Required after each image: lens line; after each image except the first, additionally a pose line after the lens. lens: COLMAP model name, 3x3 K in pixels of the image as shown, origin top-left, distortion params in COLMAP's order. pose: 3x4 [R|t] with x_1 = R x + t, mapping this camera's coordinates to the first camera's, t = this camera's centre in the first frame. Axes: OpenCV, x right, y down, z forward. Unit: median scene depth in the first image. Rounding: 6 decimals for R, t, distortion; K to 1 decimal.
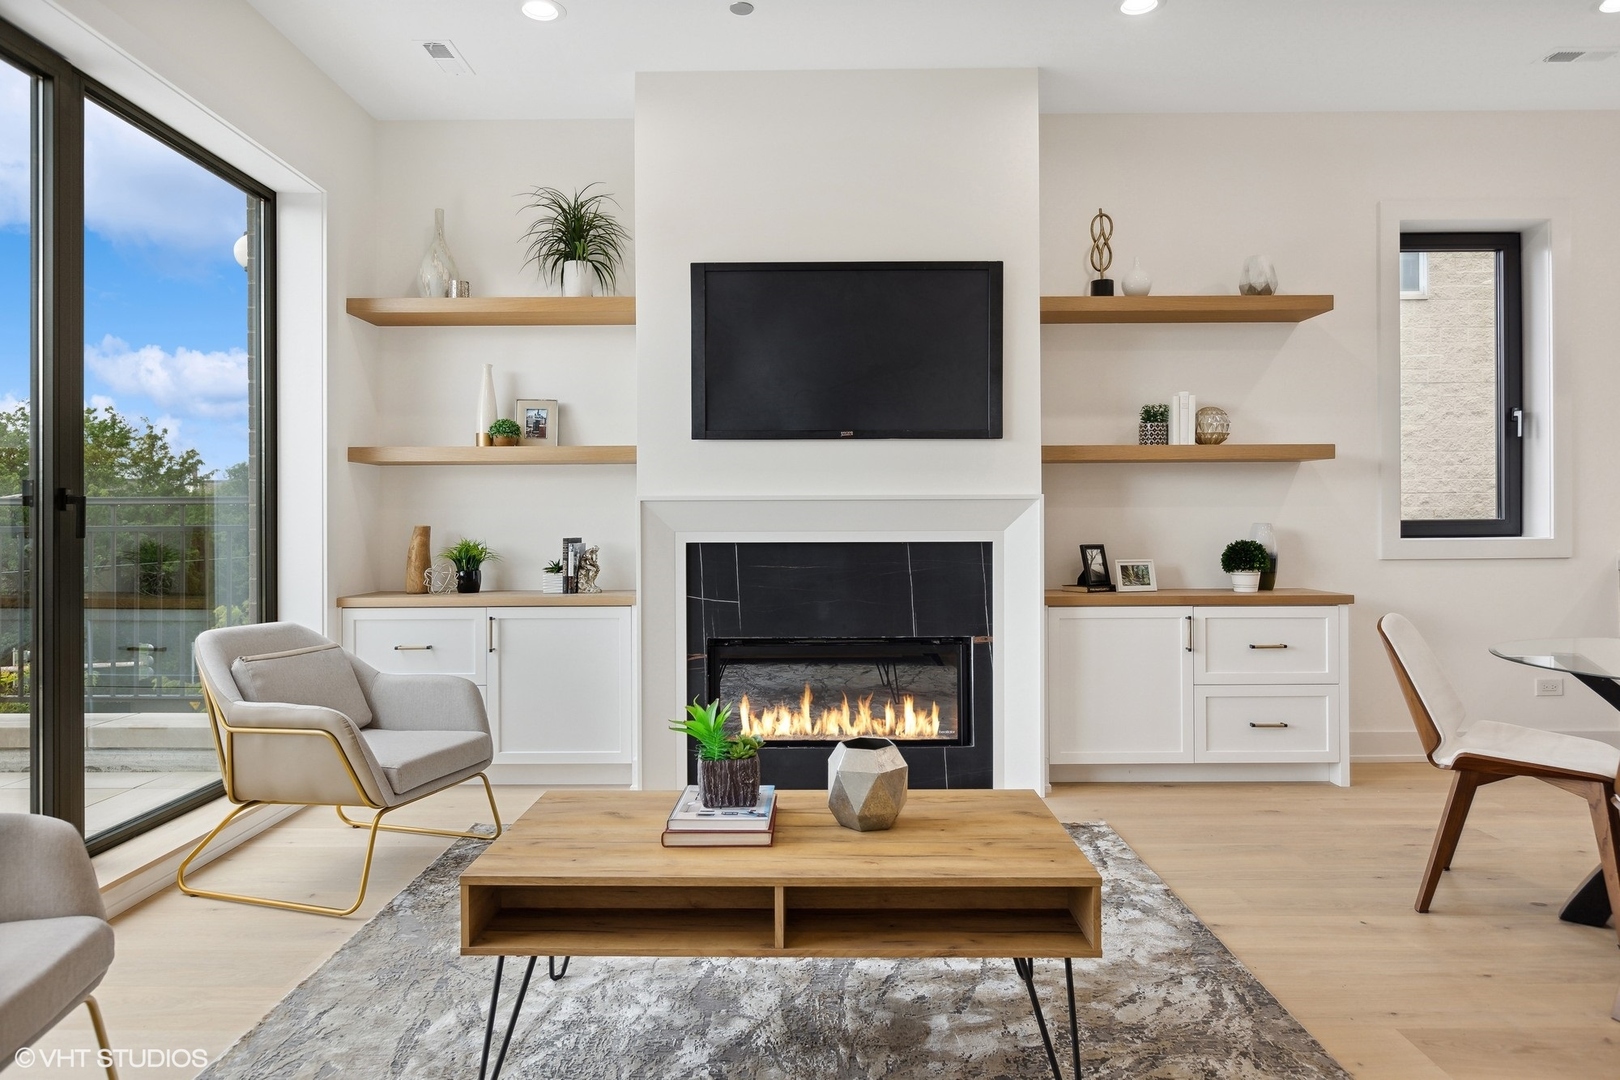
lens RADIAL K [[1006.0, 0, 807.6], [0, 1006.0, 521.1], [0, 0, 1]] dist [-0.001891, 0.000573]
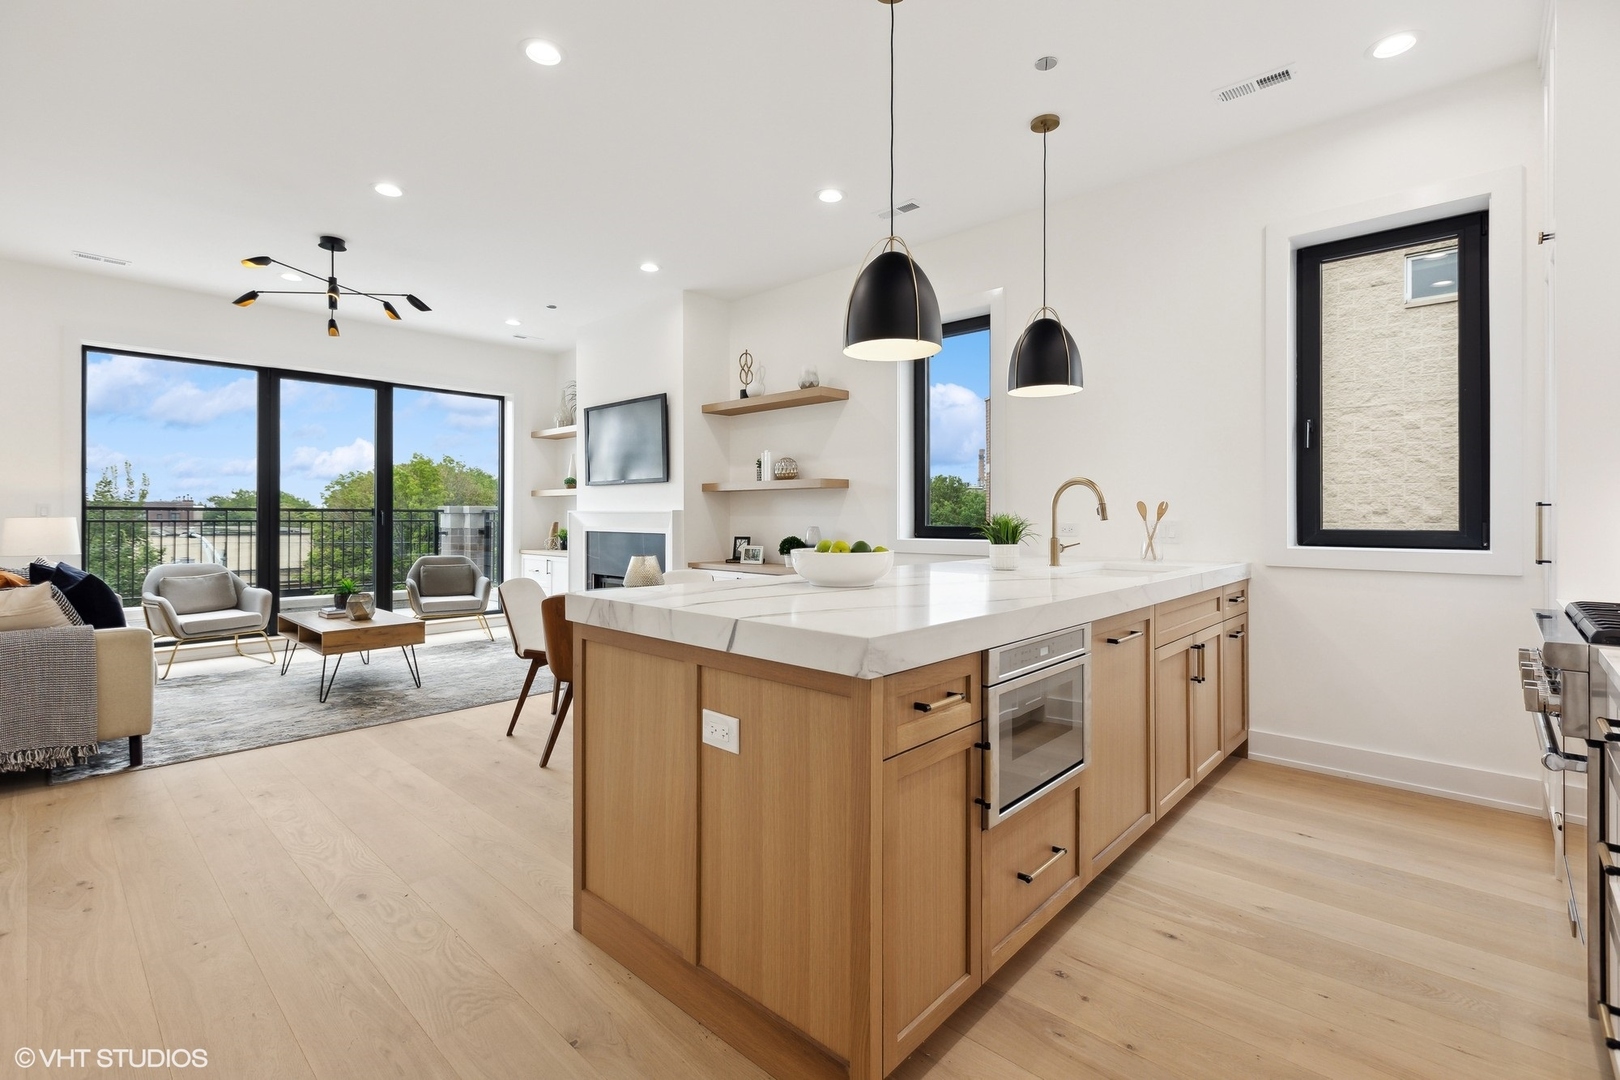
lens RADIAL K [[733.2, 0, 803.7], [0, 733.2, 513.6], [0, 0, 1]] dist [-0.001210, -0.000603]
pose [[0.729709, 0.004323, -0.683744, 1.288669], [-0.004993, 0.999987, 0.000994, -0.020547], [0.683739, 0.002689, 0.729722, 0.119006]]
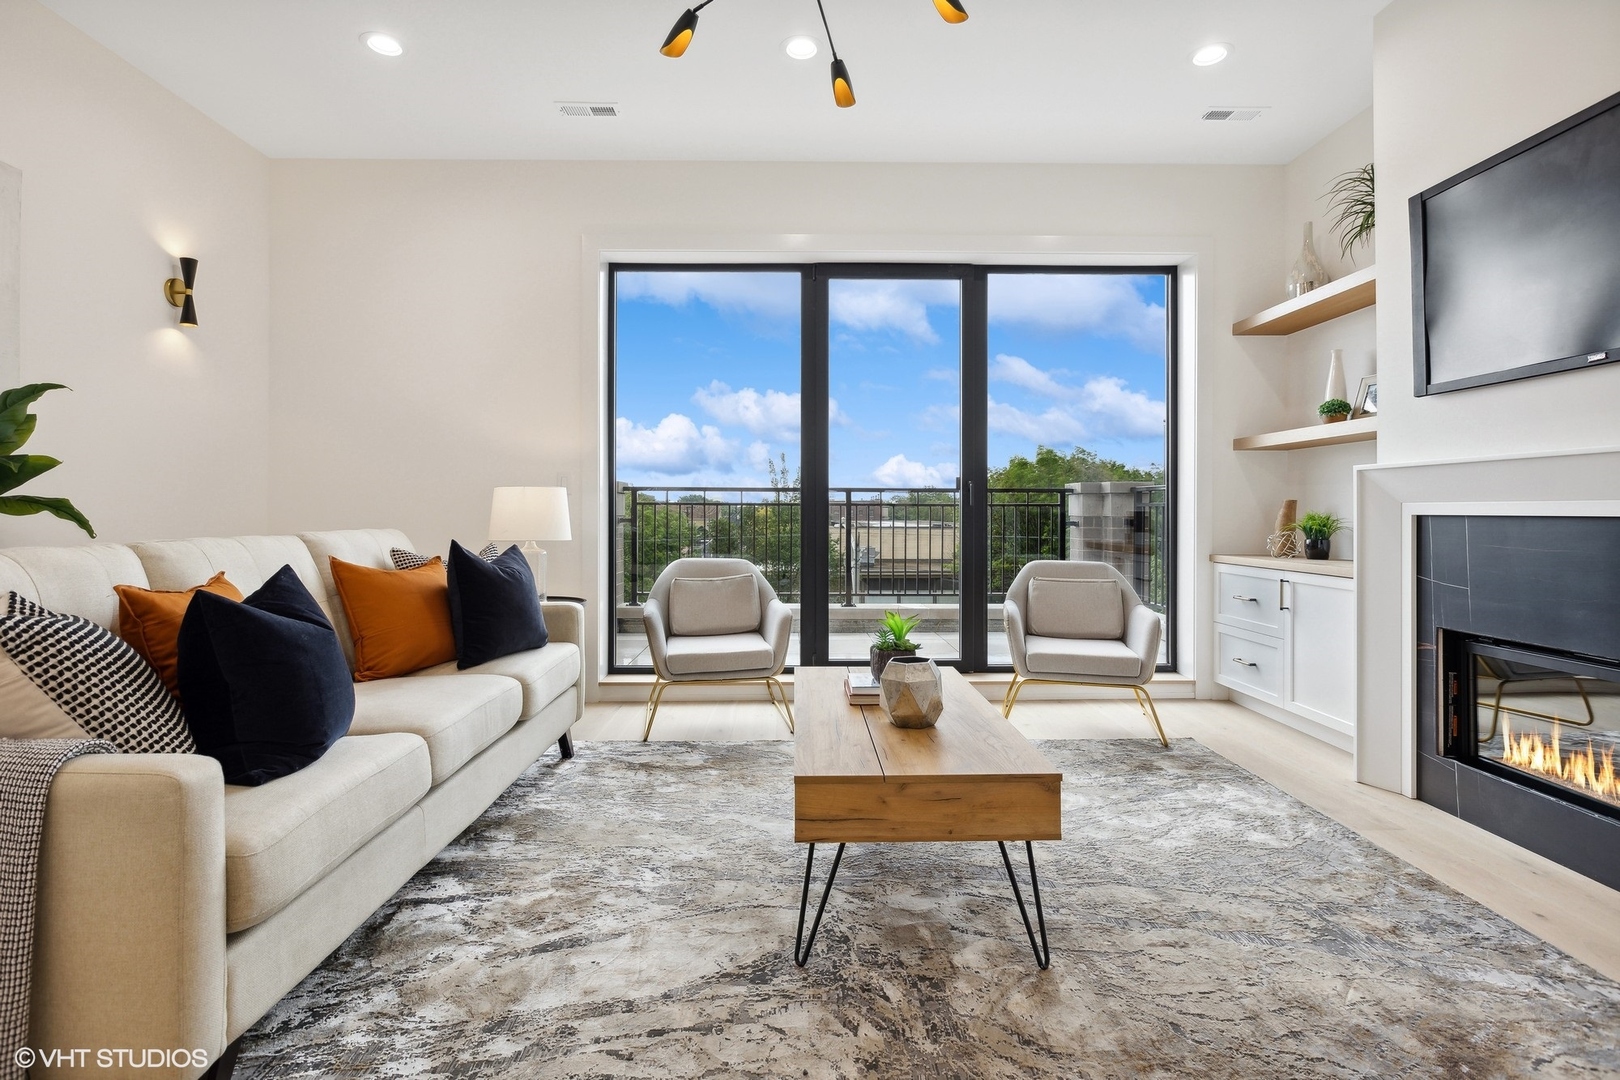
lens RADIAL K [[766.7, 0, 803.0], [0, 766.7, 509.0], [0, 0, 1]] dist [-0.003314, -0.000886]
pose [[0.015033, 0.001940, -0.999885, 0.509224], [-0.000787, 0.999998, 0.001928, 0.014493], [0.999887, 0.000758, 0.015035, 0.425779]]
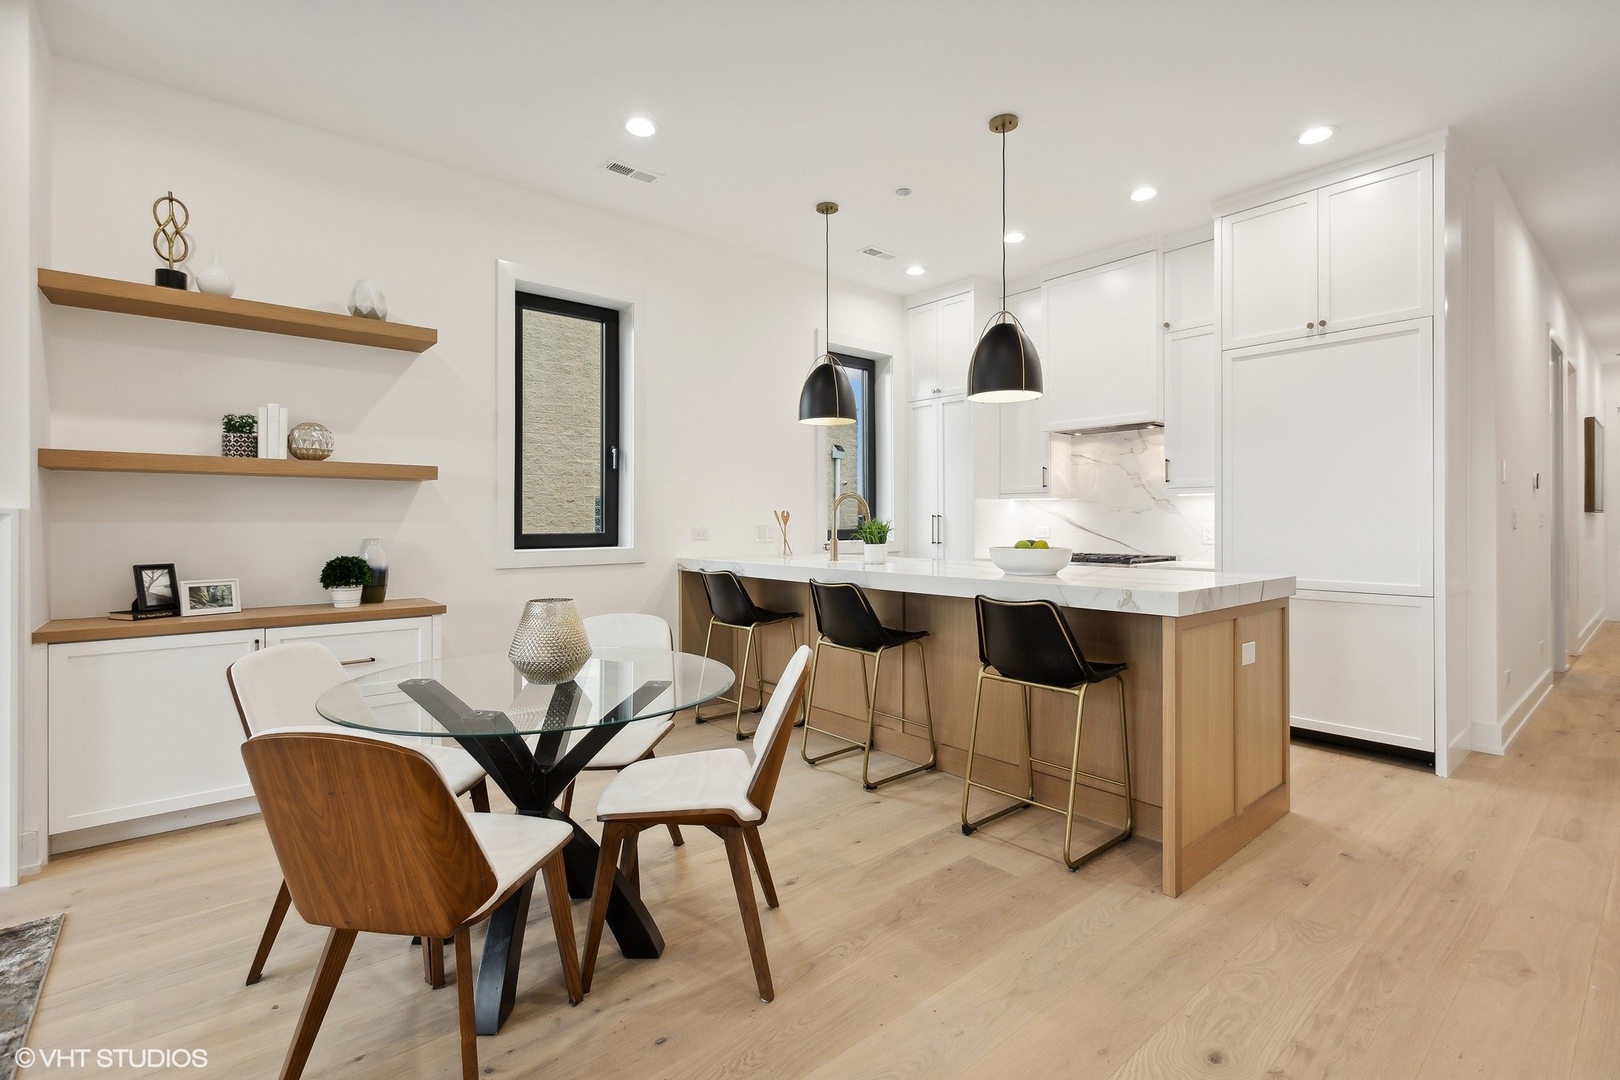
lens RADIAL K [[737.9, 0, 802.1], [0, 737.9, 519.3], [0, 0, 1]] dist [0.000928, -0.000760]
pose [[0.765887, 0.007545, 0.642931, 0.308521], [-0.003667, 0.999966, -0.007367, -0.014467], [-0.642965, 0.003285, 0.765889, 0.132681]]
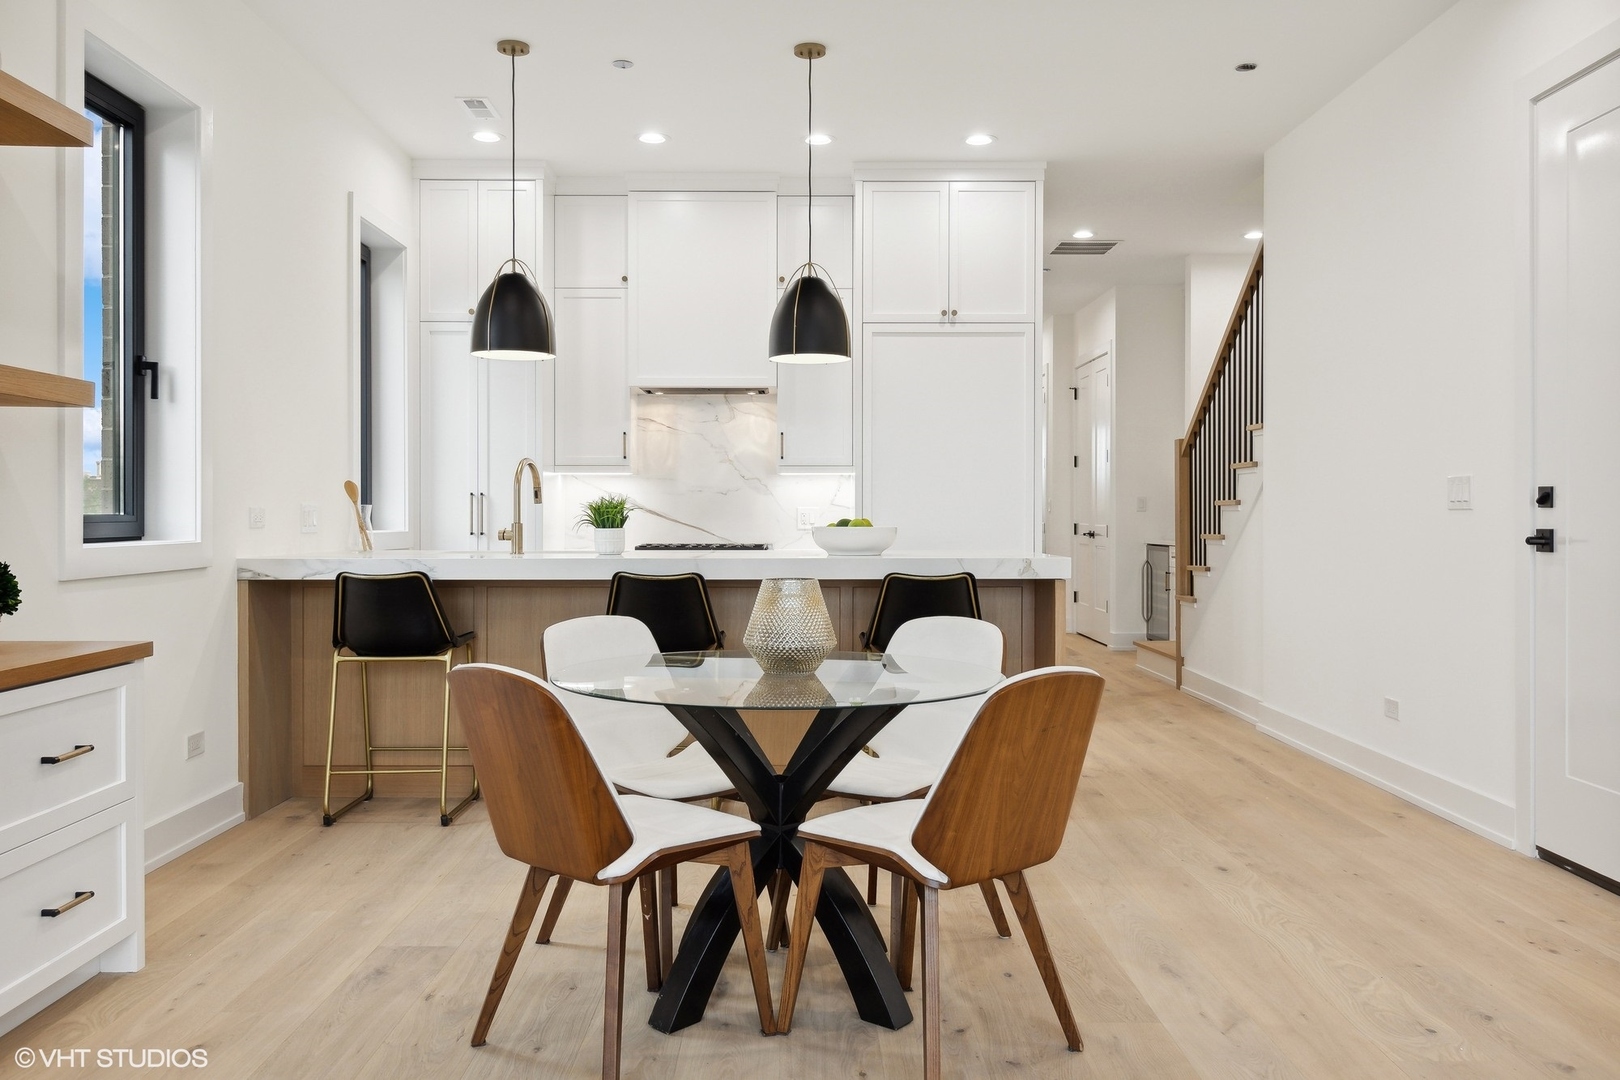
lens RADIAL K [[1256.1, 0, 805.3], [0, 1256.1, 518.3], [0, 0, 1]] dist [0.008003, -0.002692]
pose [[-0.008310, 0.003540, 0.999959, -0.194501], [-0.000042, 0.999994, -0.003541, 0.003347], [-0.999965, -0.000071, -0.008310, 0.591343]]
